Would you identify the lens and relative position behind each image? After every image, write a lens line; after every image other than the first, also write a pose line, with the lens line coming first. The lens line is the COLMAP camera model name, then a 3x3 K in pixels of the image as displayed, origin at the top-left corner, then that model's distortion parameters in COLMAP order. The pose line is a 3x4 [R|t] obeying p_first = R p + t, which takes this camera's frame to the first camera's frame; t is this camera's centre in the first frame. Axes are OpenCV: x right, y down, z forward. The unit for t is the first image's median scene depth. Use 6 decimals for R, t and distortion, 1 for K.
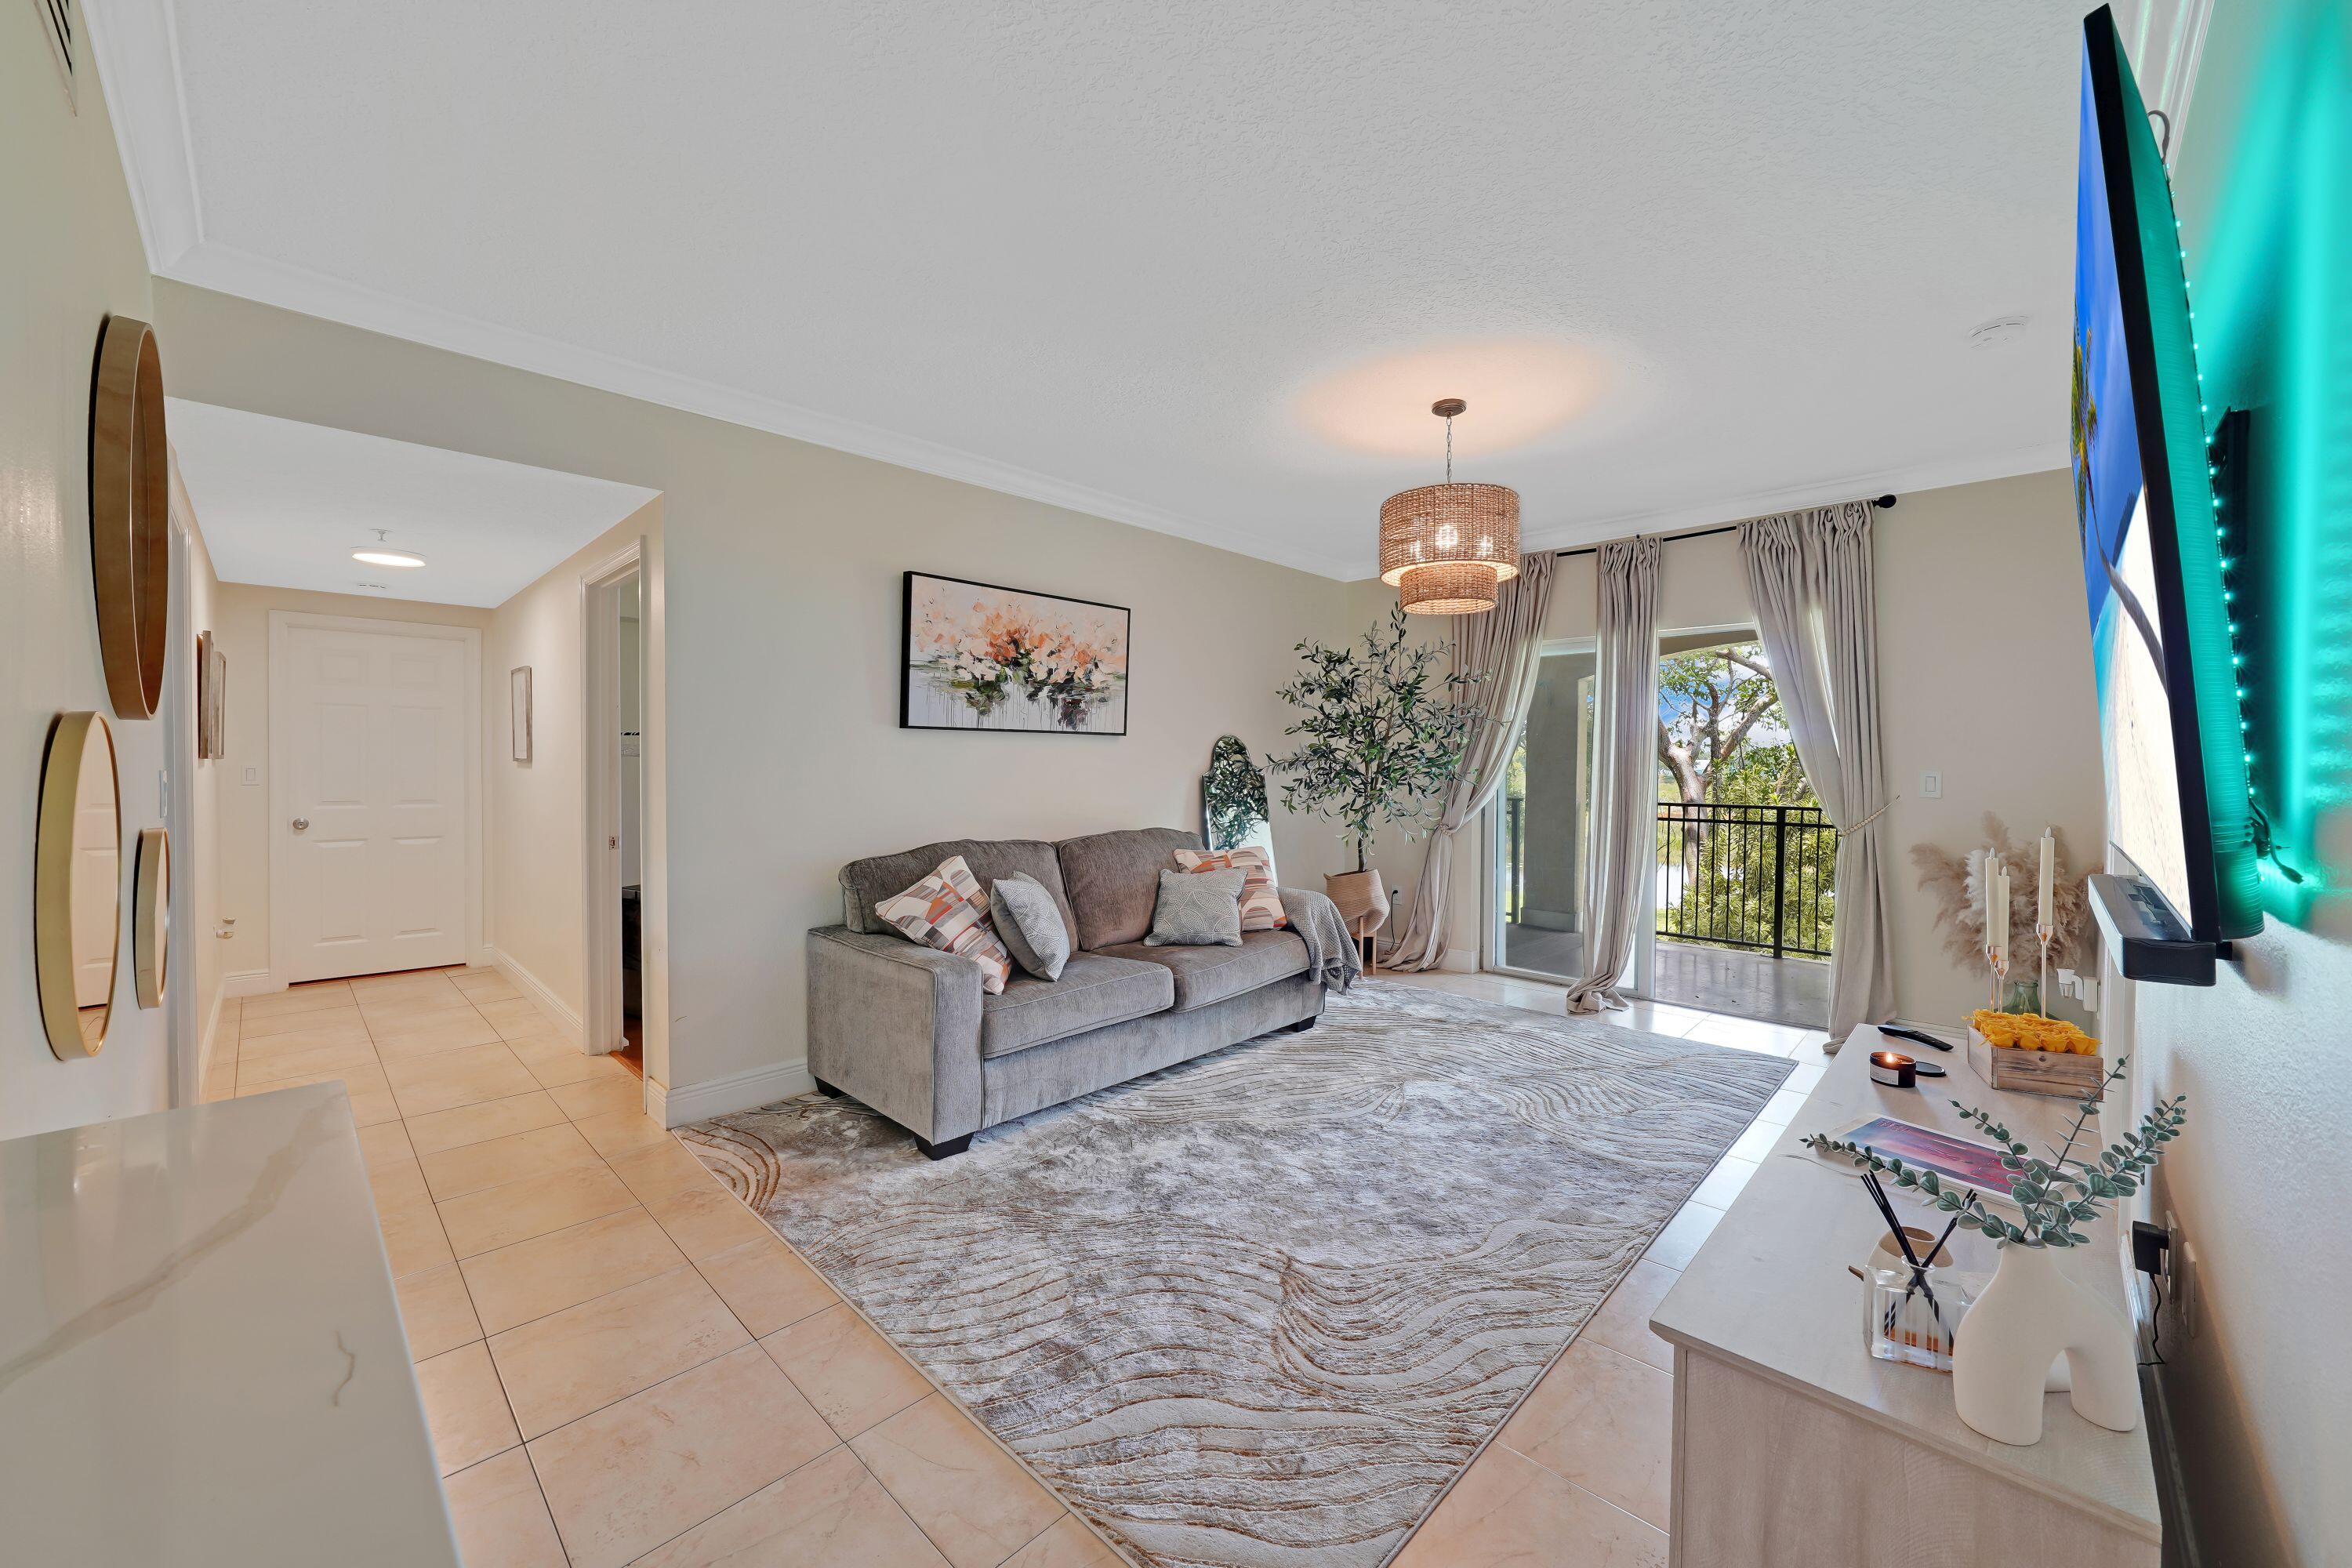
lens RADIAL K [[898.0, 0, 1156.1], [0, 898.0, 787.3], [0, 0, 1]] dist [-0.025671, 0.007745]
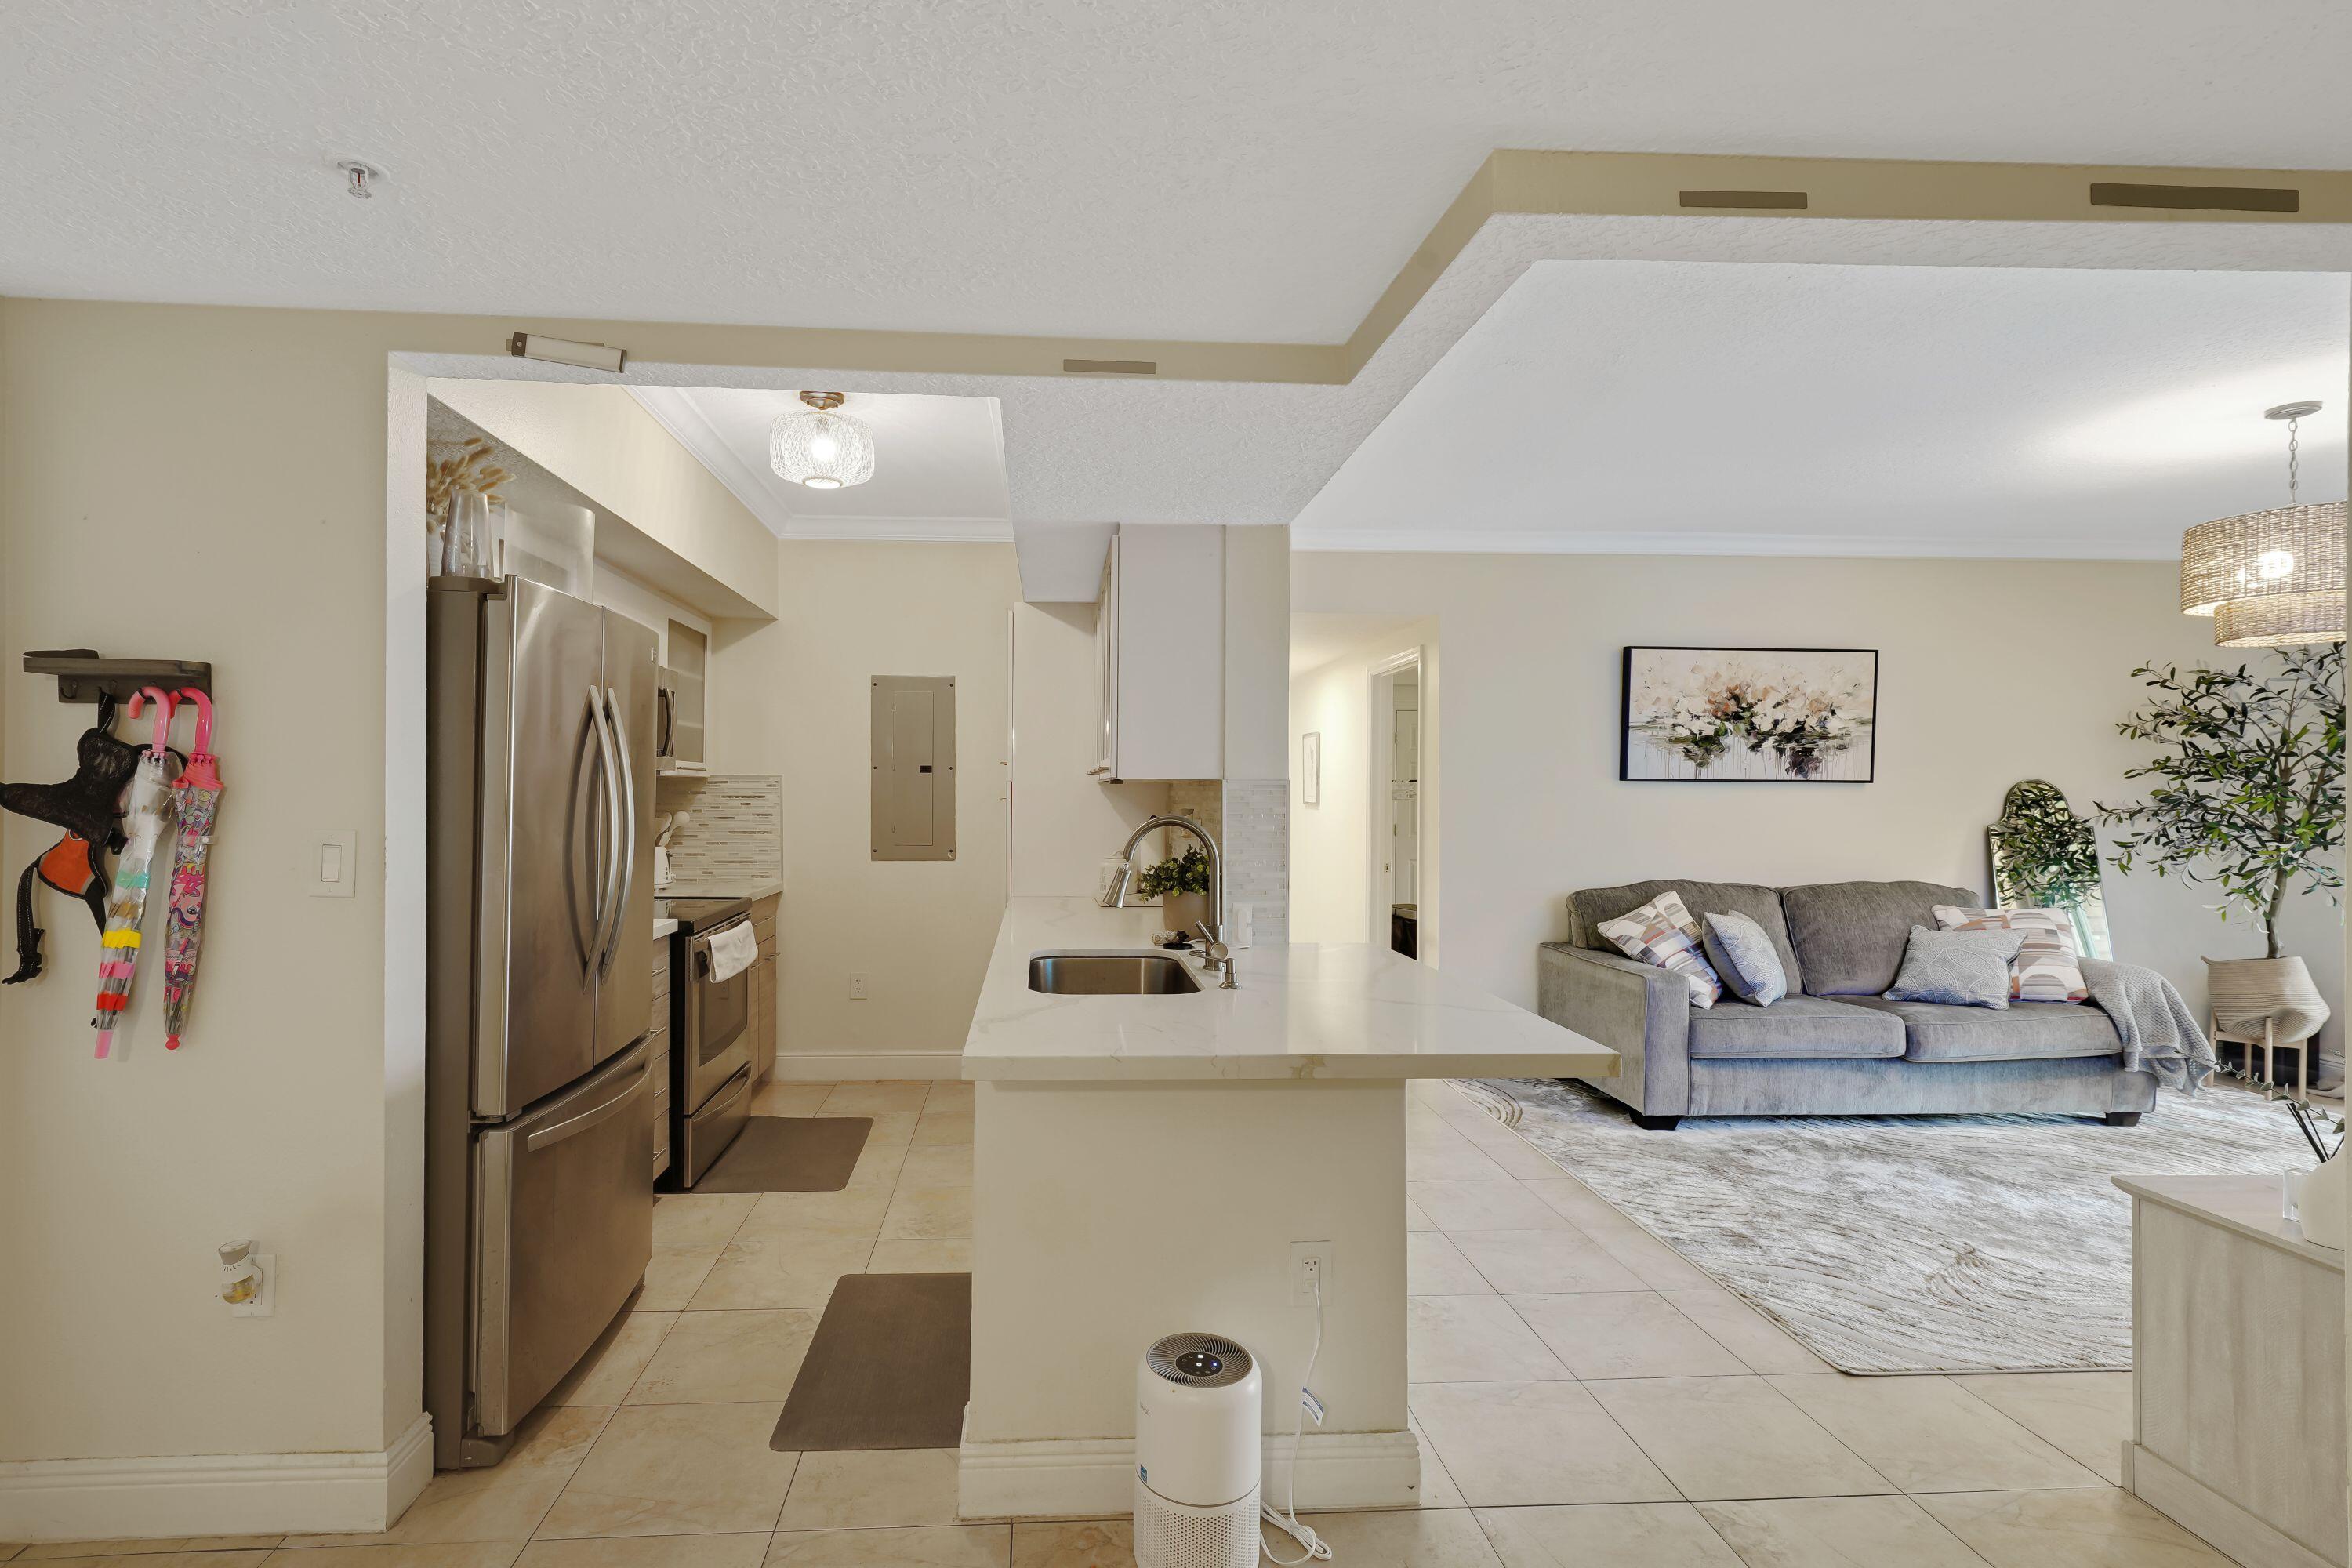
lens RADIAL K [[910.8, 0, 1168.9], [0, 910.8, 787.9], [0, 0, 1]] dist [-0.018005, 0.005705]
pose [[0.738368, -0.007458, -0.674357, 0.076717], [-0.022933, 0.999083, -0.036160, -0.000717], [0.674008, 0.042164, 0.737519, -0.264990]]
